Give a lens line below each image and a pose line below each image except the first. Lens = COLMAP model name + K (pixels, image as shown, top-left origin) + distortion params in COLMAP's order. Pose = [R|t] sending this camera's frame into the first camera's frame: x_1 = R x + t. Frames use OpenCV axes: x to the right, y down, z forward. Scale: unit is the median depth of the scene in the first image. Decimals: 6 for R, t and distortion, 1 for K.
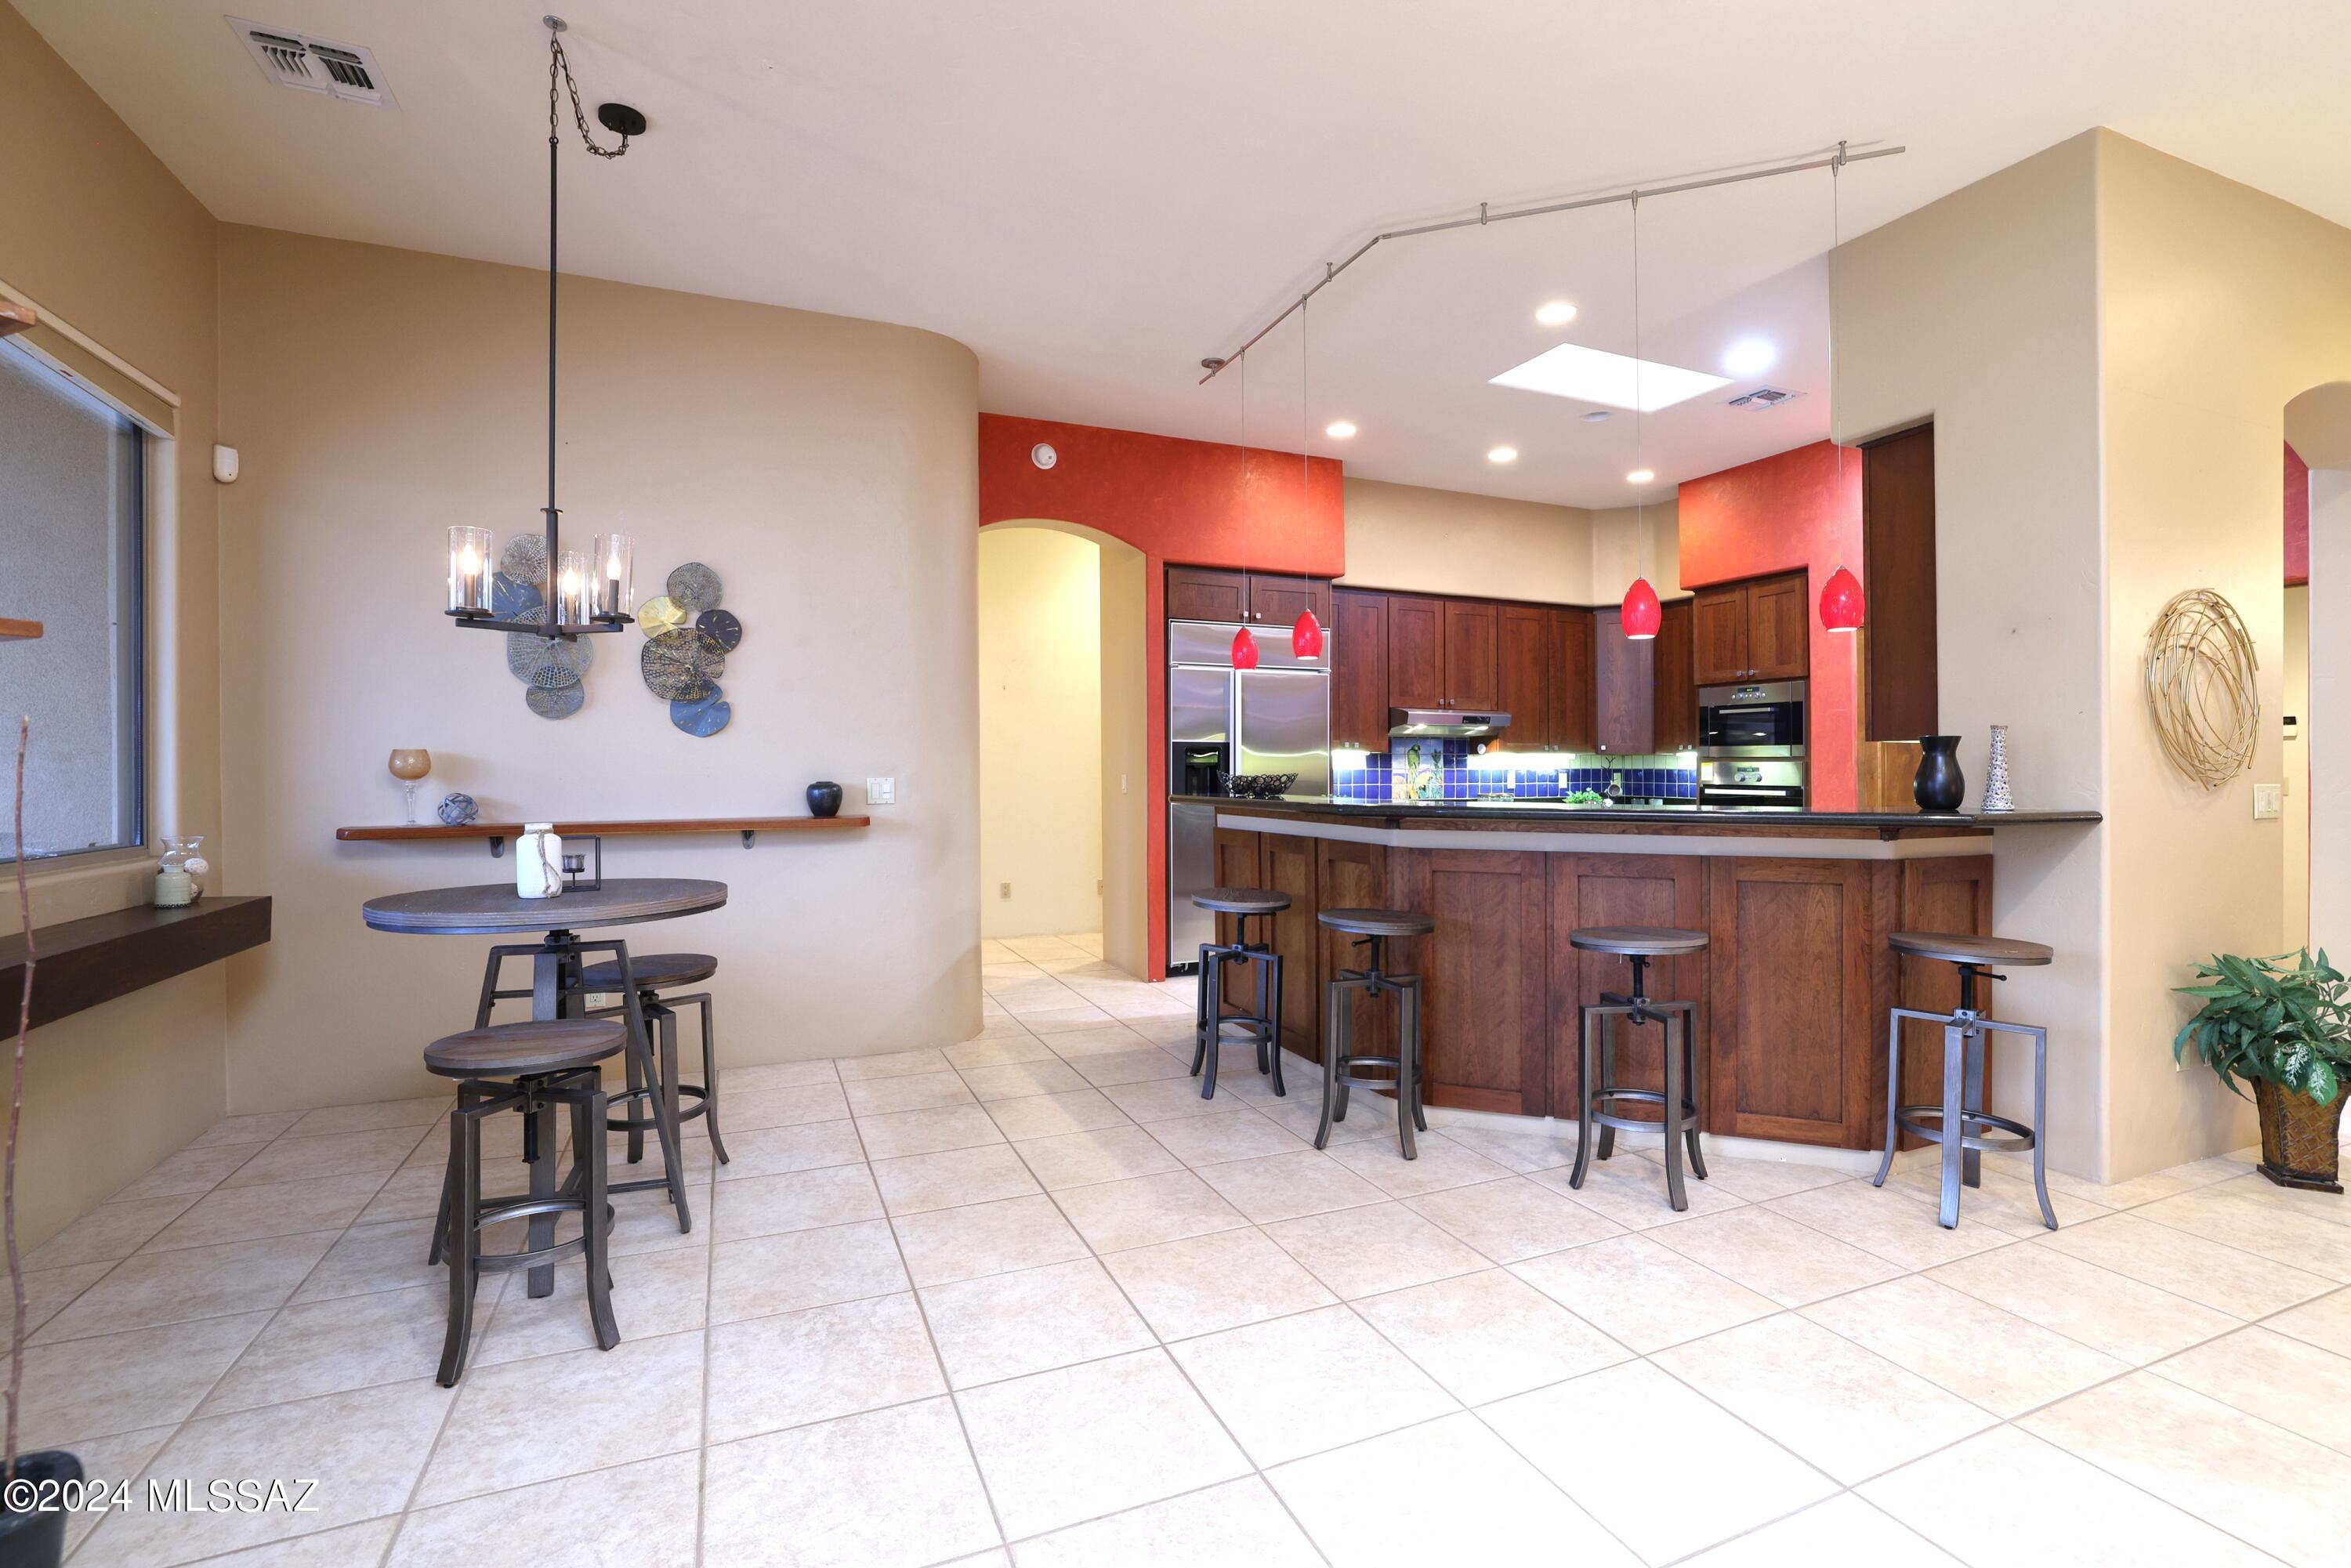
lens RADIAL K [[1022.5, 0, 1175.5], [0, 1022.5, 784.0], [0, 0, 1]] dist [-0.023679, 0.000619]
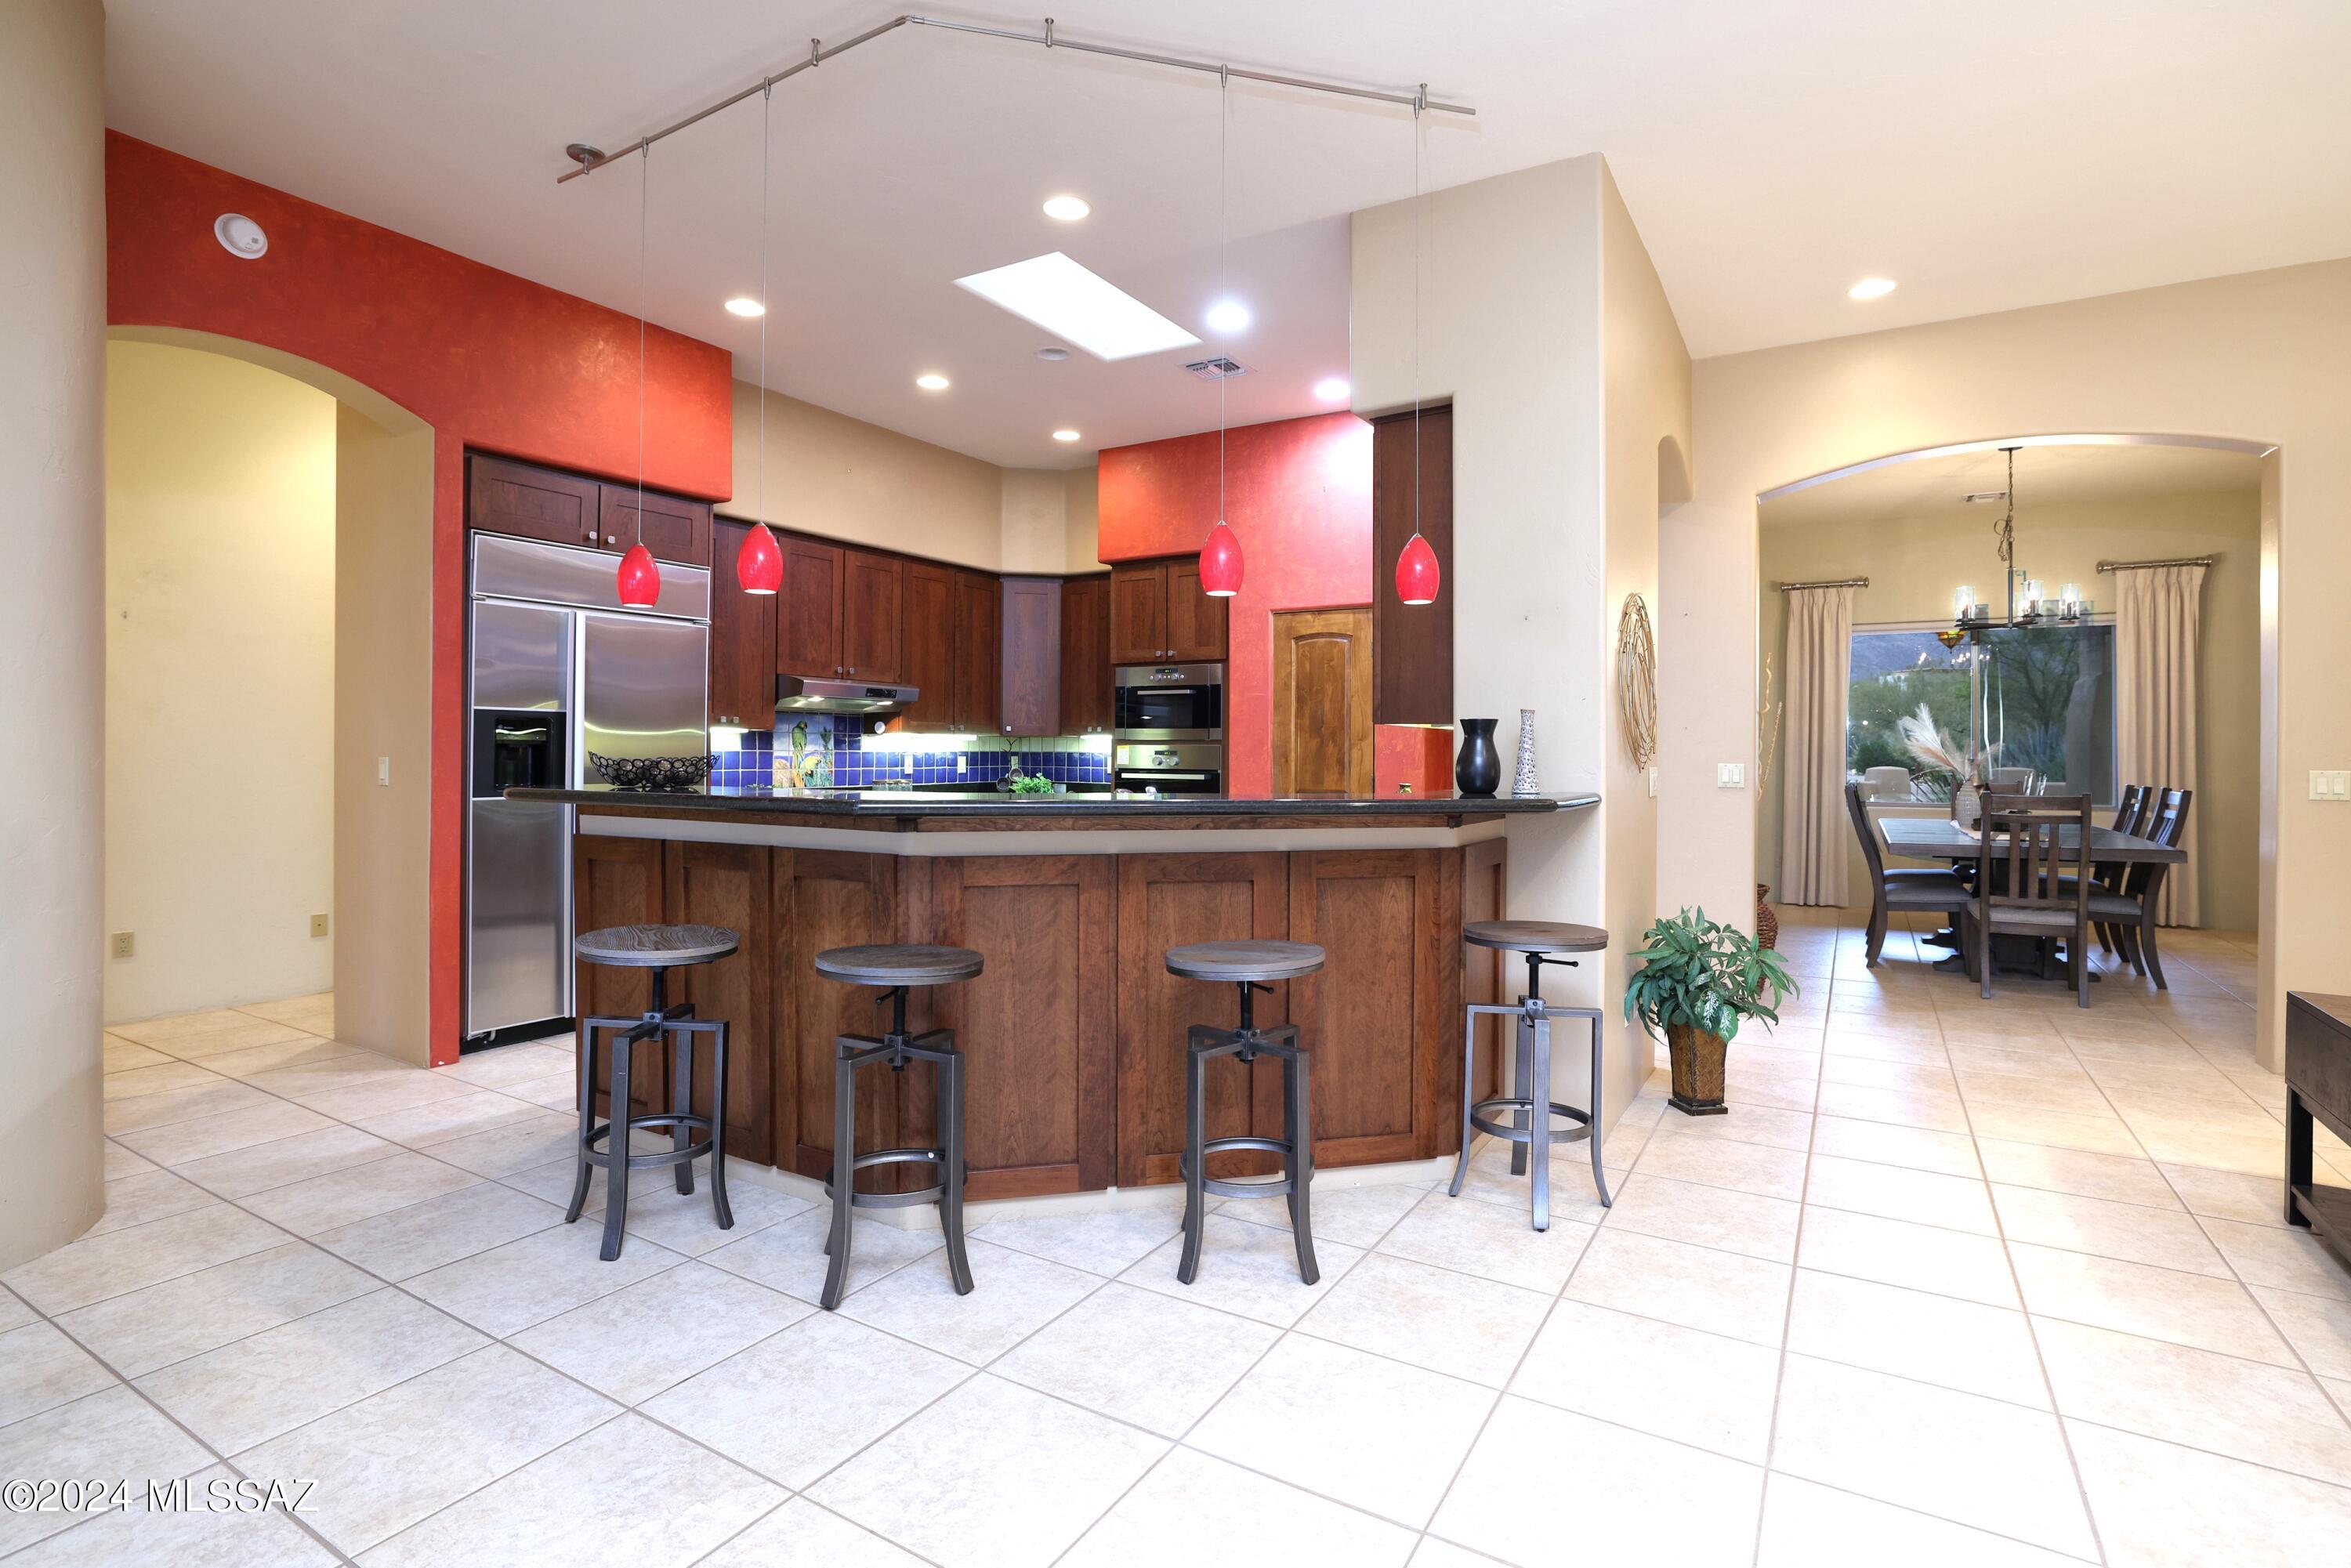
lens RADIAL K [[1104.3, 0, 1167.3], [0, 1104.3, 749.6], [0, 0, 1]] dist [-0.049306, 0.028573]
pose [[0.811046, 0.005861, 0.584953, -0.075271], [0.003955, 0.999872, -0.015502, -0.001579], [-0.584969, 0.014886, 0.810919, 0.202386]]
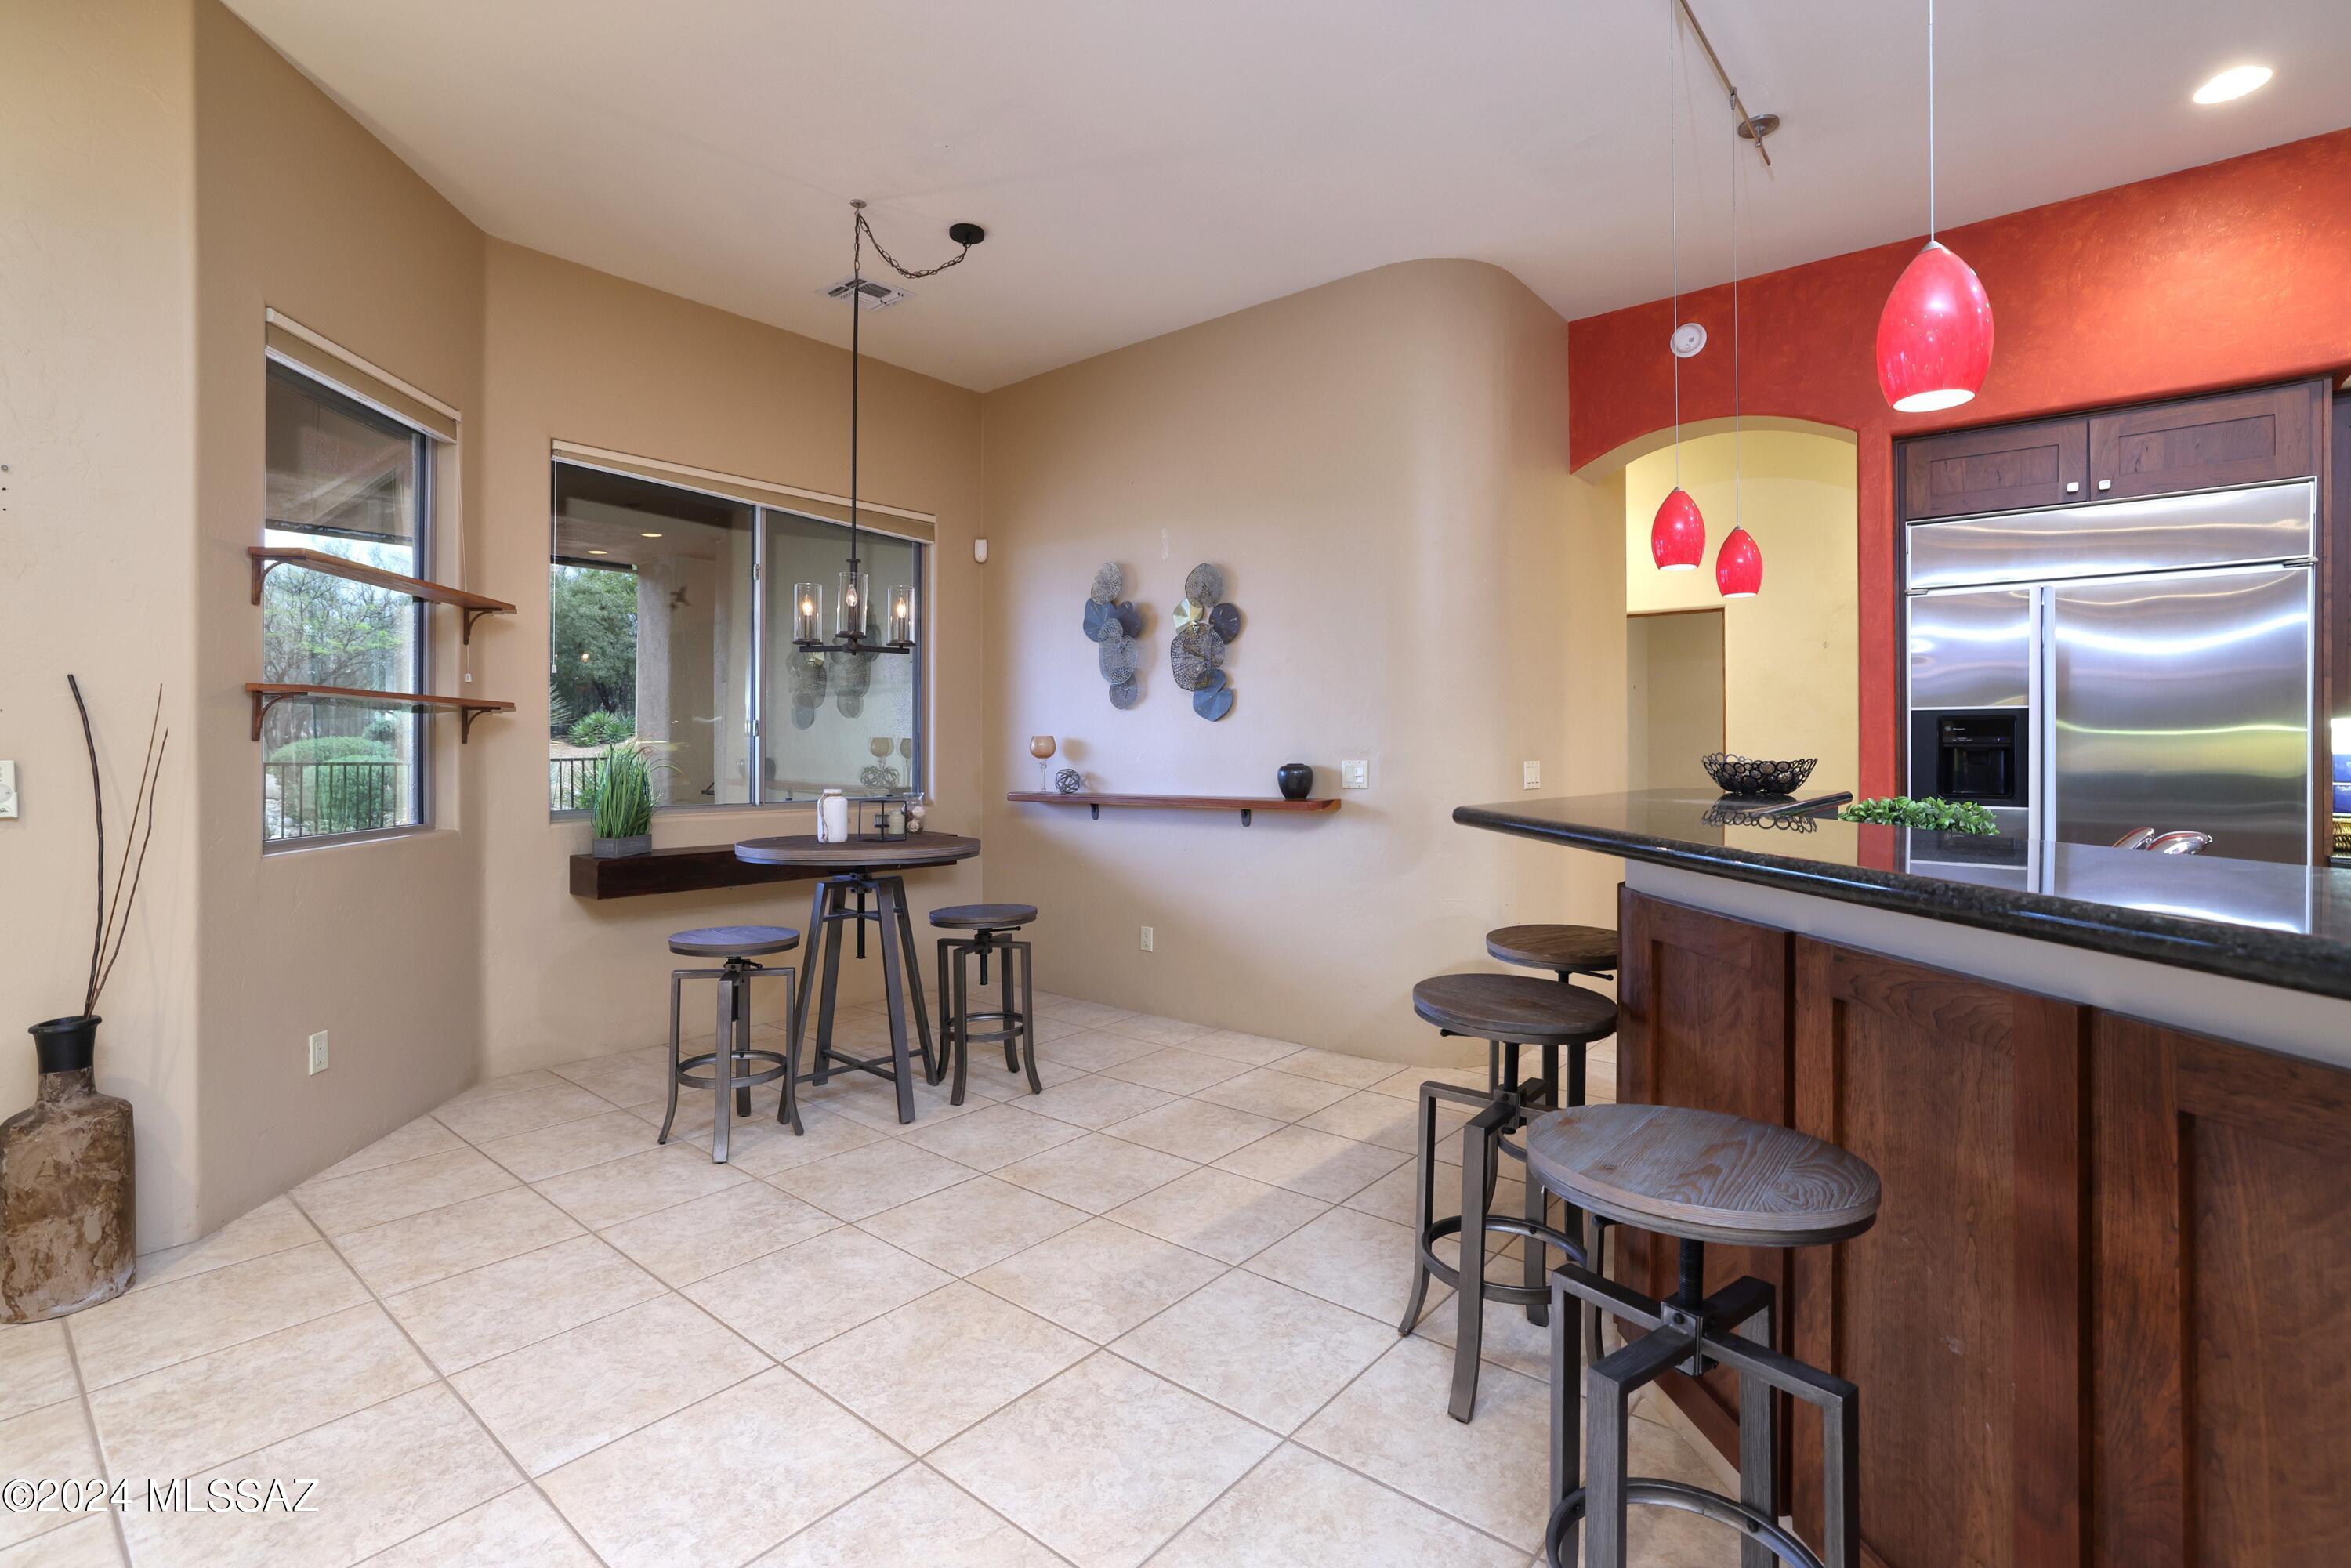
lens RADIAL K [[1031.6, 0, 1183.9], [0, 1031.6, 751.9], [0, 0, 1]] dist [-0.028893, 0.014018]
pose [[0.493527, 0.001553, -0.869729, 0.468895], [-0.016683, 0.999831, -0.007682, -0.004086], [0.869570, 0.018301, 0.493470, 0.404883]]
